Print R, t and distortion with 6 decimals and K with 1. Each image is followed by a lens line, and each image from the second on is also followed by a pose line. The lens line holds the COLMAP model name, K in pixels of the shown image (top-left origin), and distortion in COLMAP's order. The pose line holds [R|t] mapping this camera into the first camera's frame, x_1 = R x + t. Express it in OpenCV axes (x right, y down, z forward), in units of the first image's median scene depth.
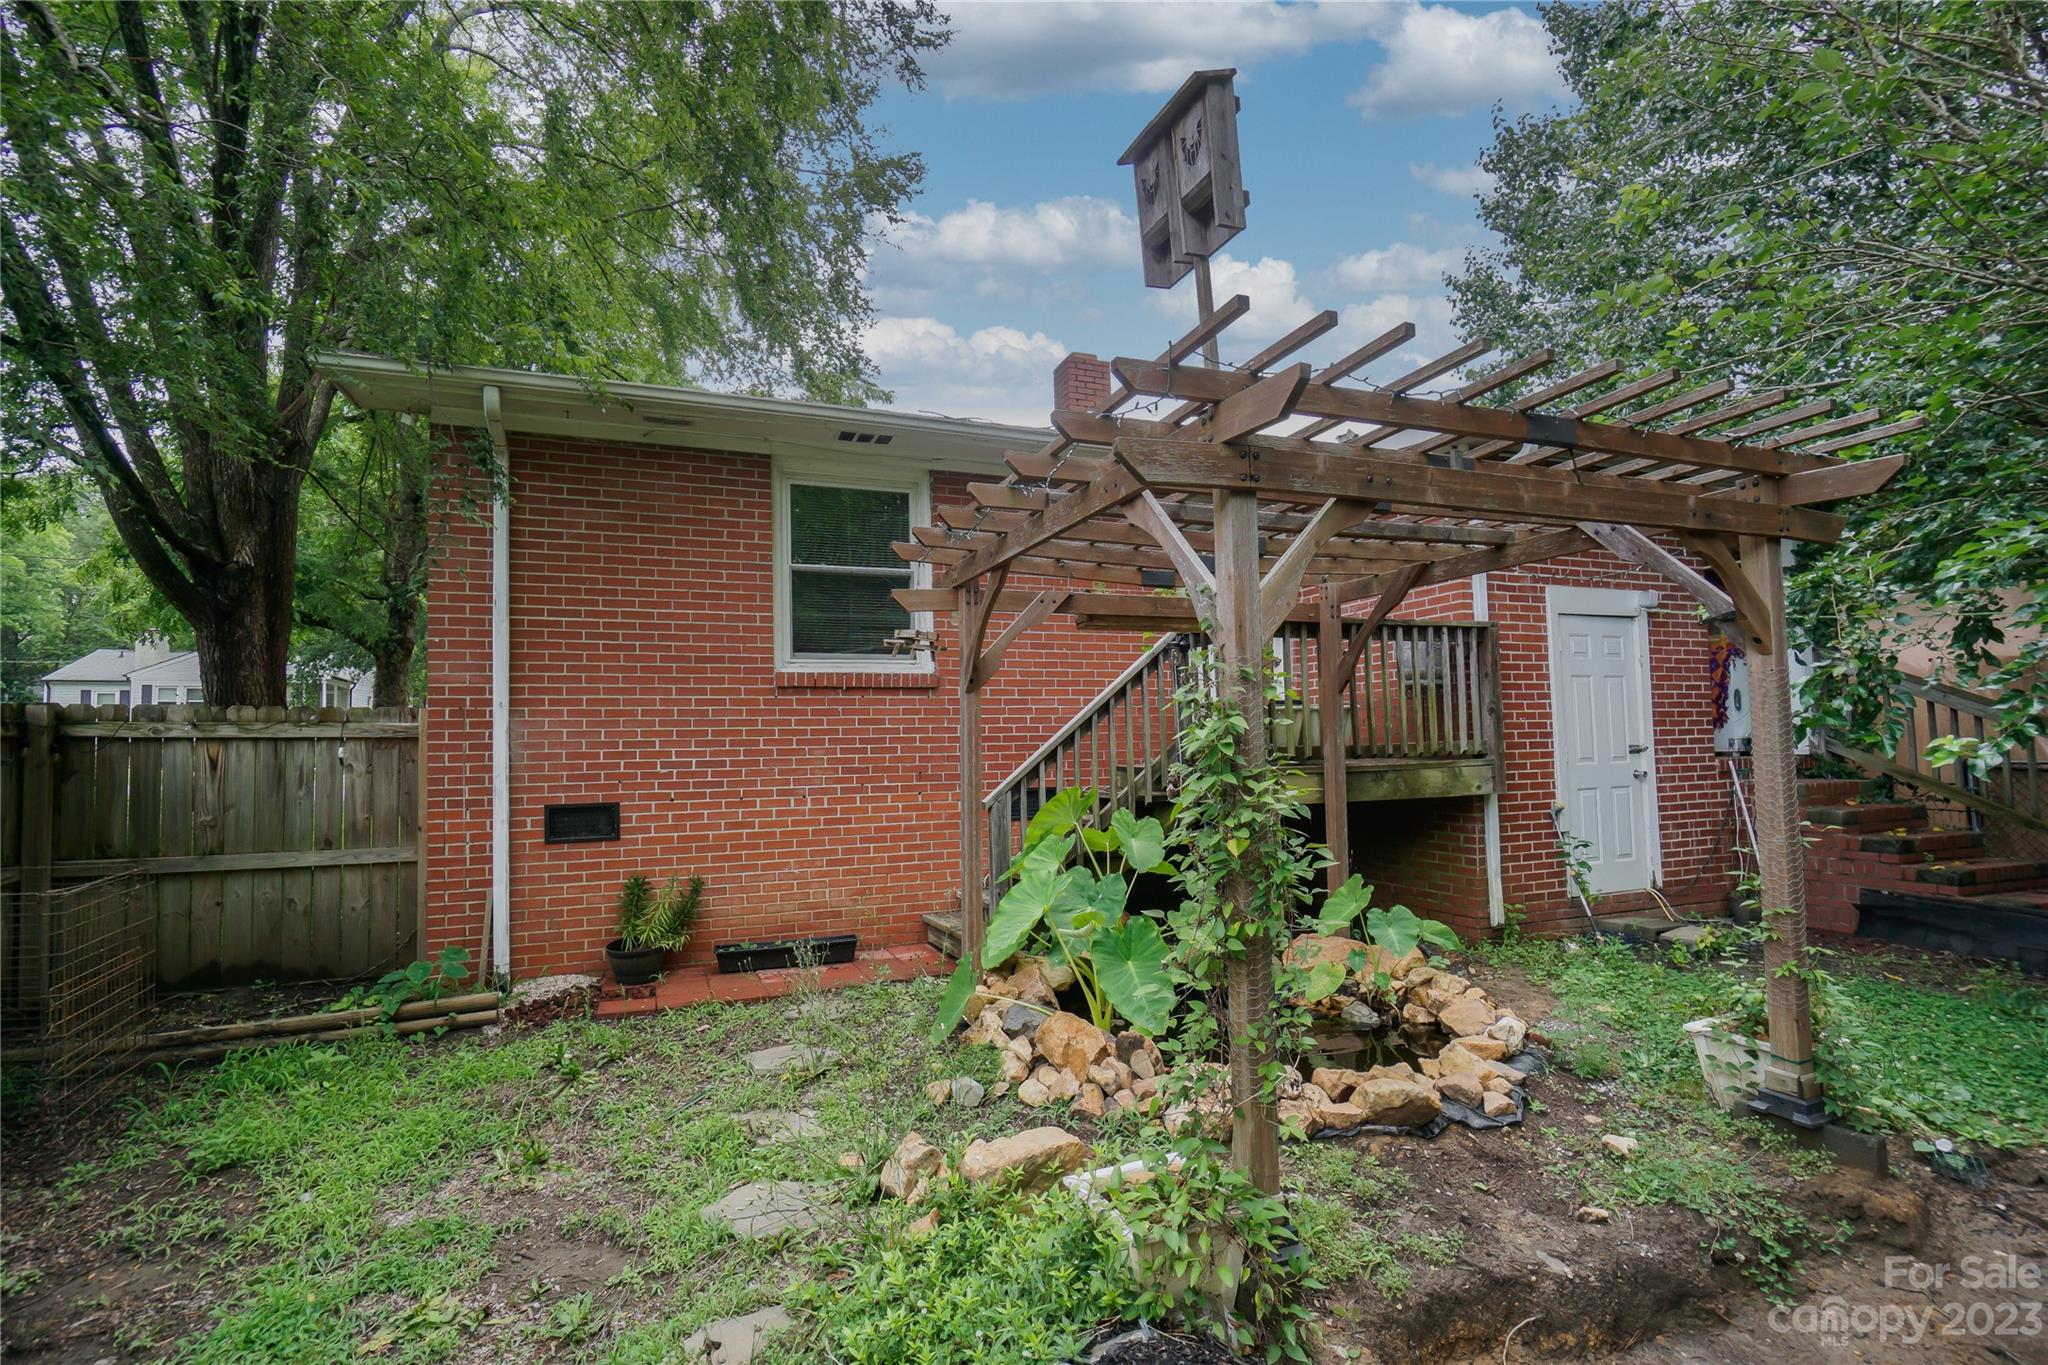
lens RADIAL K [[915.4, 0, 996.0], [0, 915.4, 678.3], [0, 0, 1]] dist [-0.002969, -0.000086]
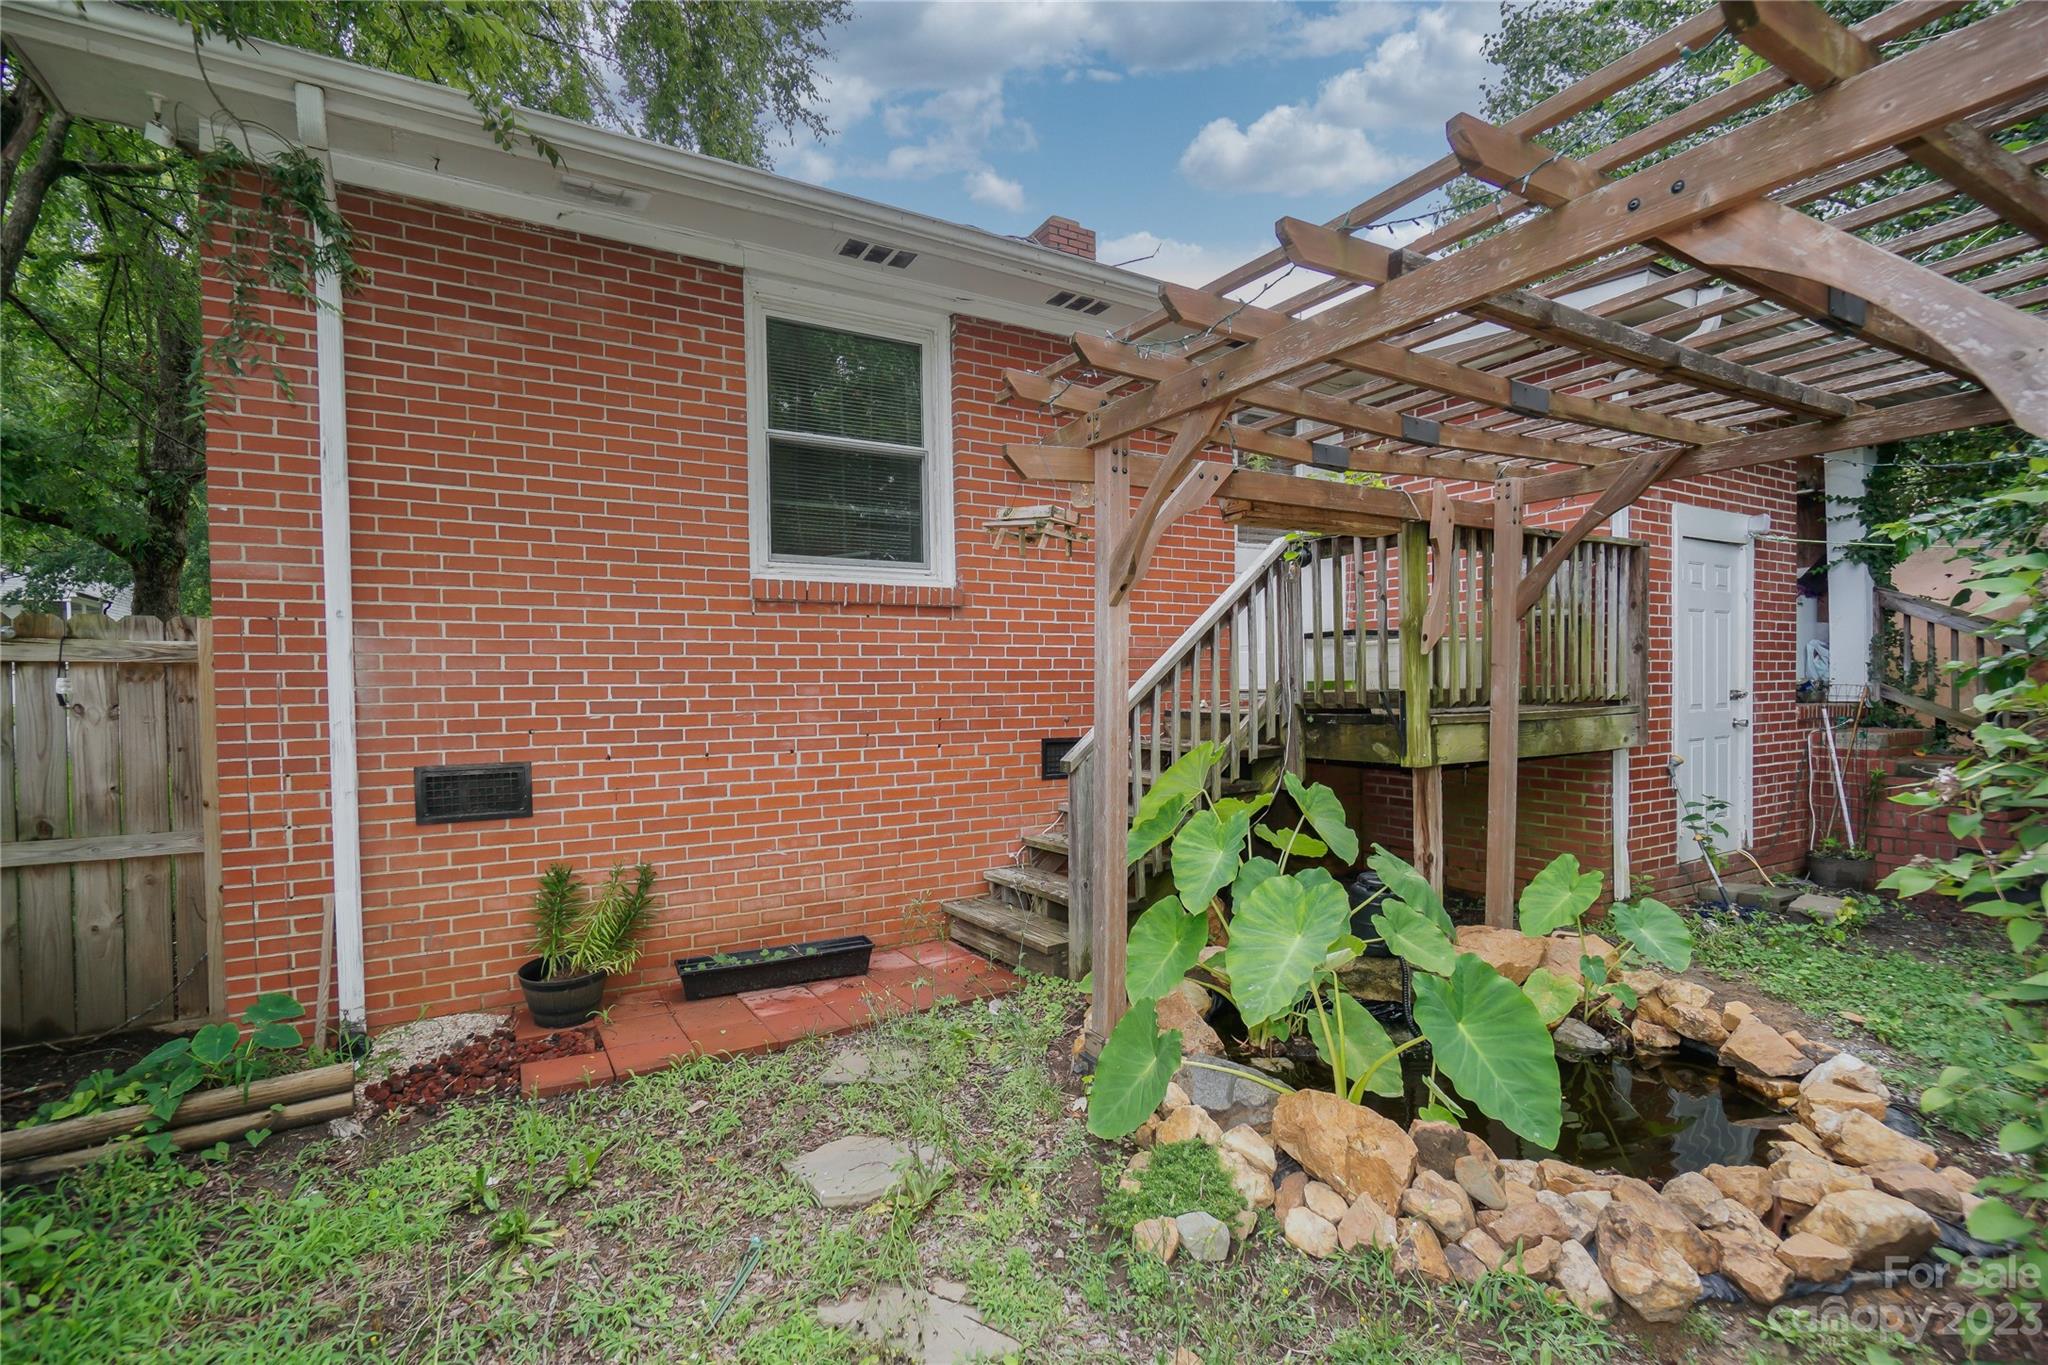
lens RADIAL K [[882.5, 0, 959.4], [0, 882.5, 681.5], [0, 0, 1]] dist [-0.002283, 0.000455]
pose [[0.988572, 0.009524, 0.150446, -0.195700], [-0.020087, 0.997425, 0.068852, 0.024103], [-0.149403, -0.071087, 0.986218, 0.308331]]
